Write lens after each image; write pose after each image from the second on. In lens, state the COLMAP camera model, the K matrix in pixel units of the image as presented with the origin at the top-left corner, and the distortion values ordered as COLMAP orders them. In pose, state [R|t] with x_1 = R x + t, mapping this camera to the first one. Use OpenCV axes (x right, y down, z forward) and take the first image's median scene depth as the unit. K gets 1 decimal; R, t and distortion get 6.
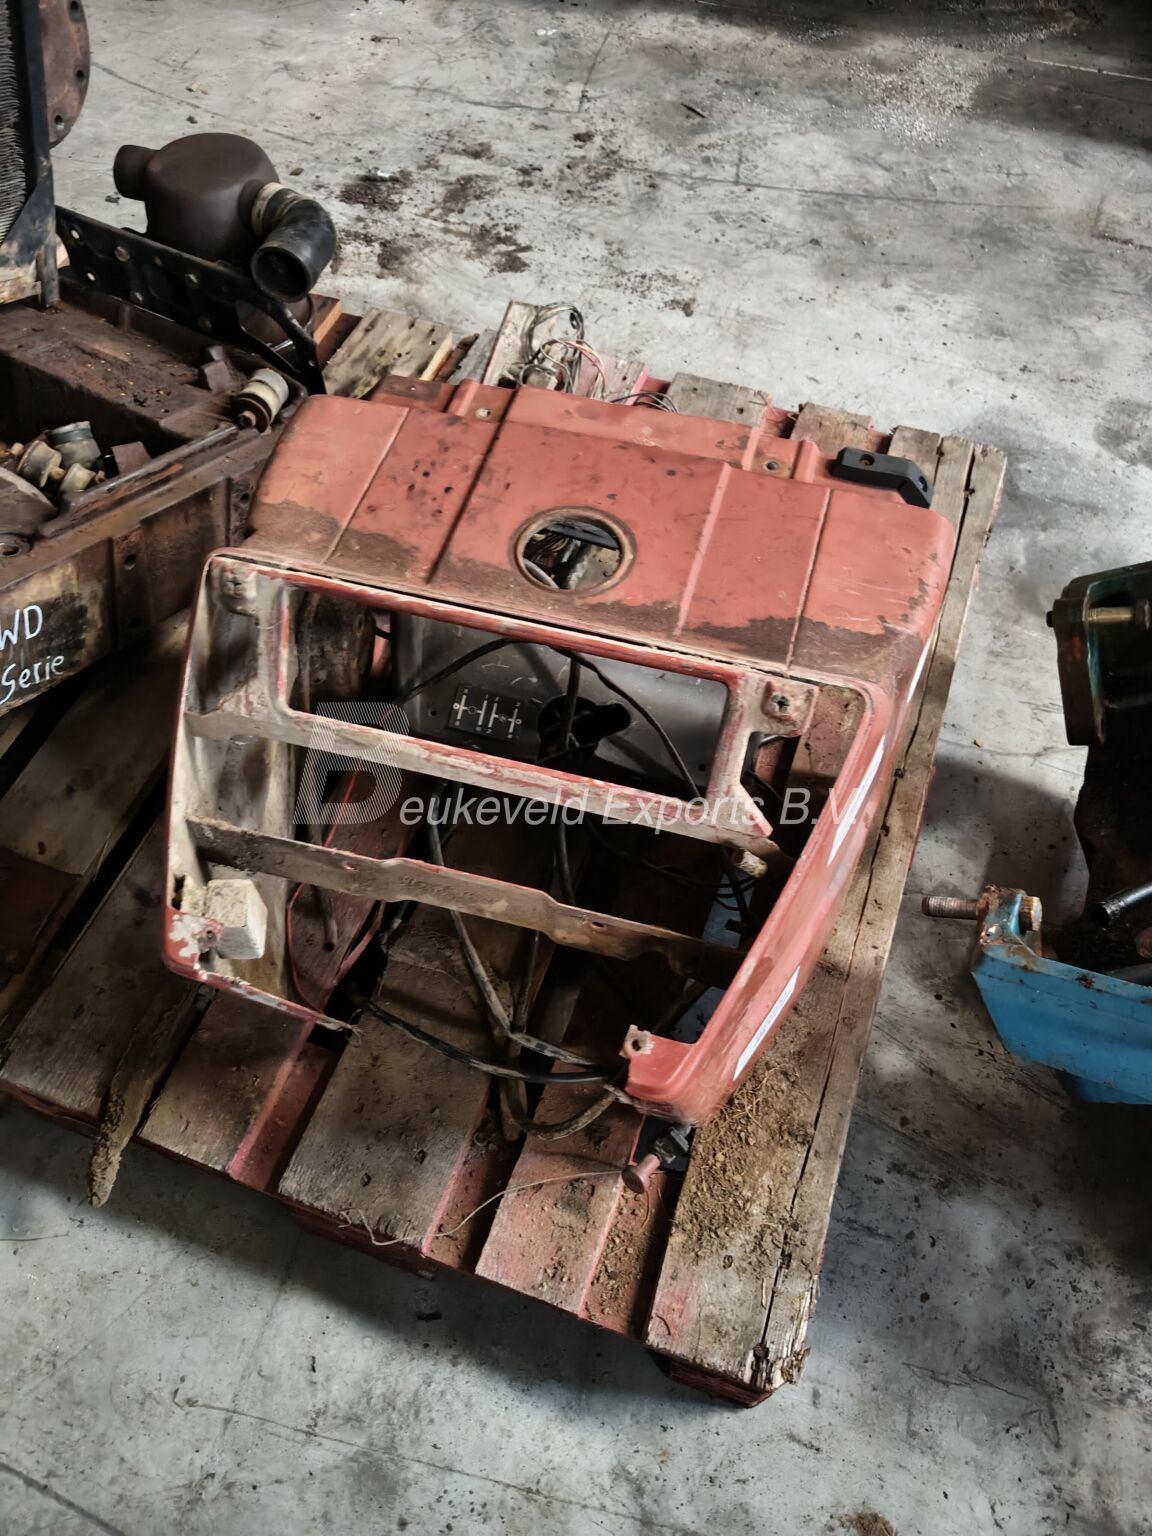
lens RADIAL K [[1182.1, 0, 580.2], [0, 1182.1, 774.9], [0, 0, 1]] dist [0.007341, -0.039351]
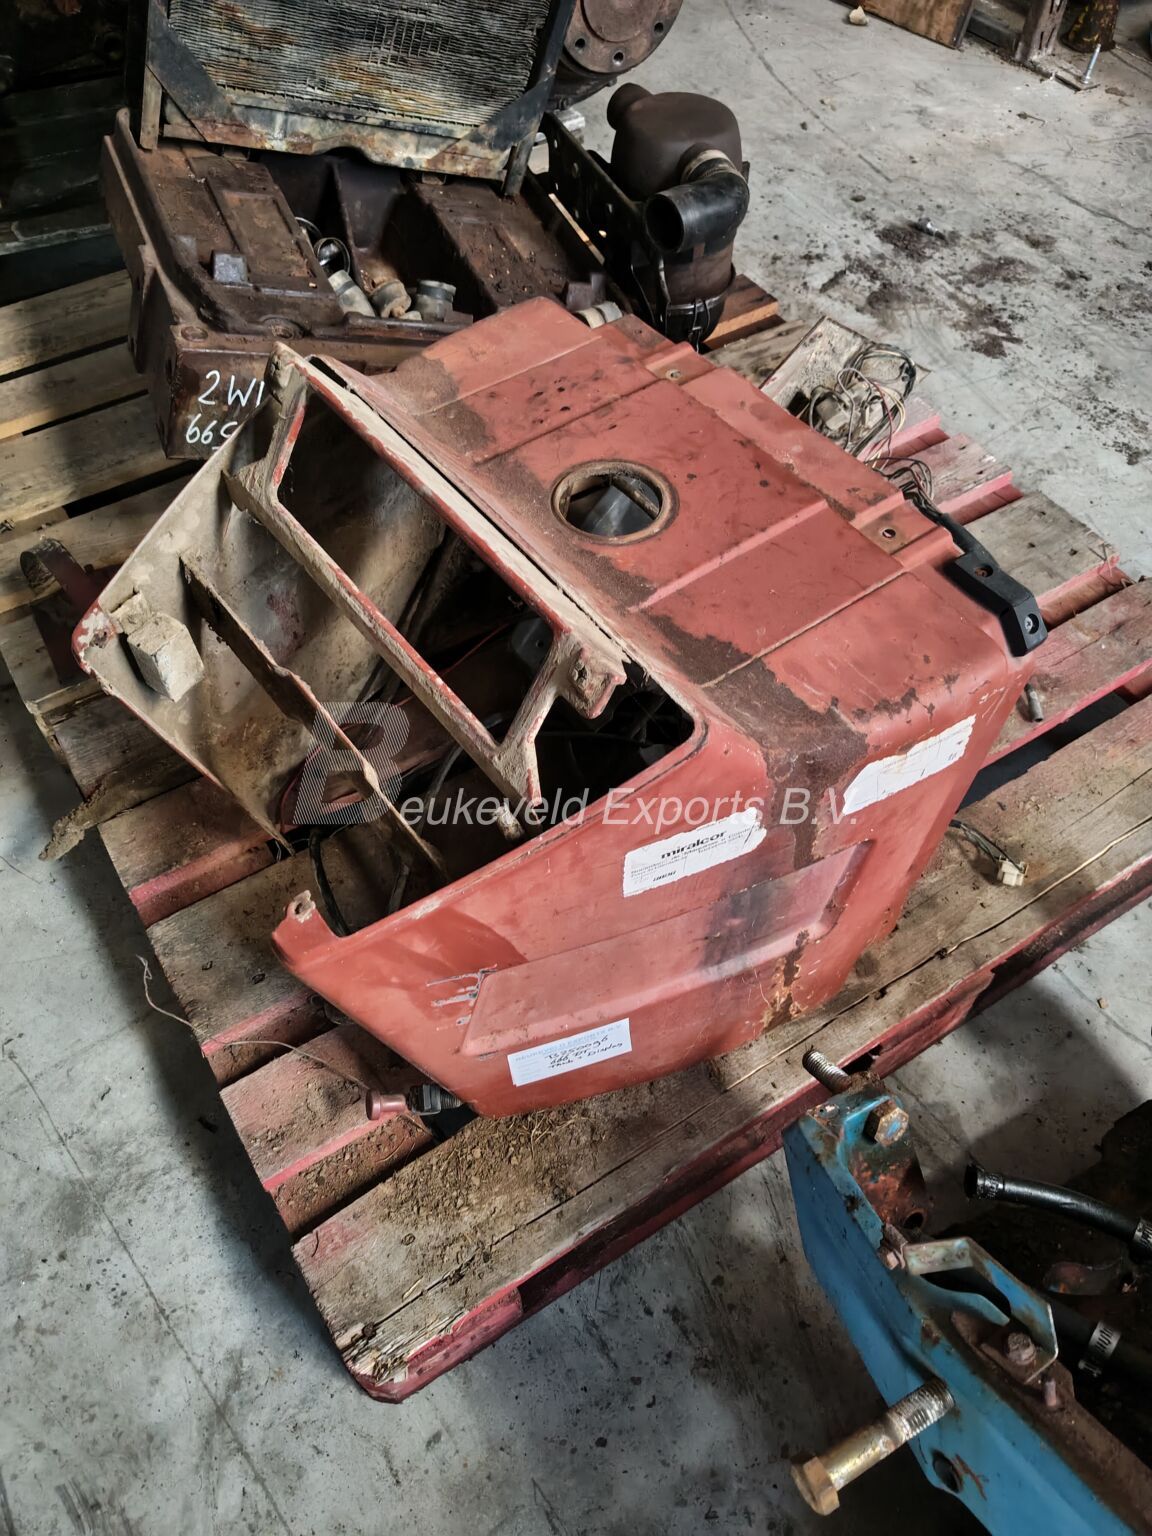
lens RADIAL K [[1182.1, 0, 570.9], [0, 1182.1, 770.7], [0, 0, 1]] dist [0.007341, -0.039351]
pose [[0.791761, 0.489368, -0.365560, 0.293121], [-0.509004, 0.859422, 0.048047, -0.018967], [0.337683, 0.148030, 0.929547, 0.076921]]
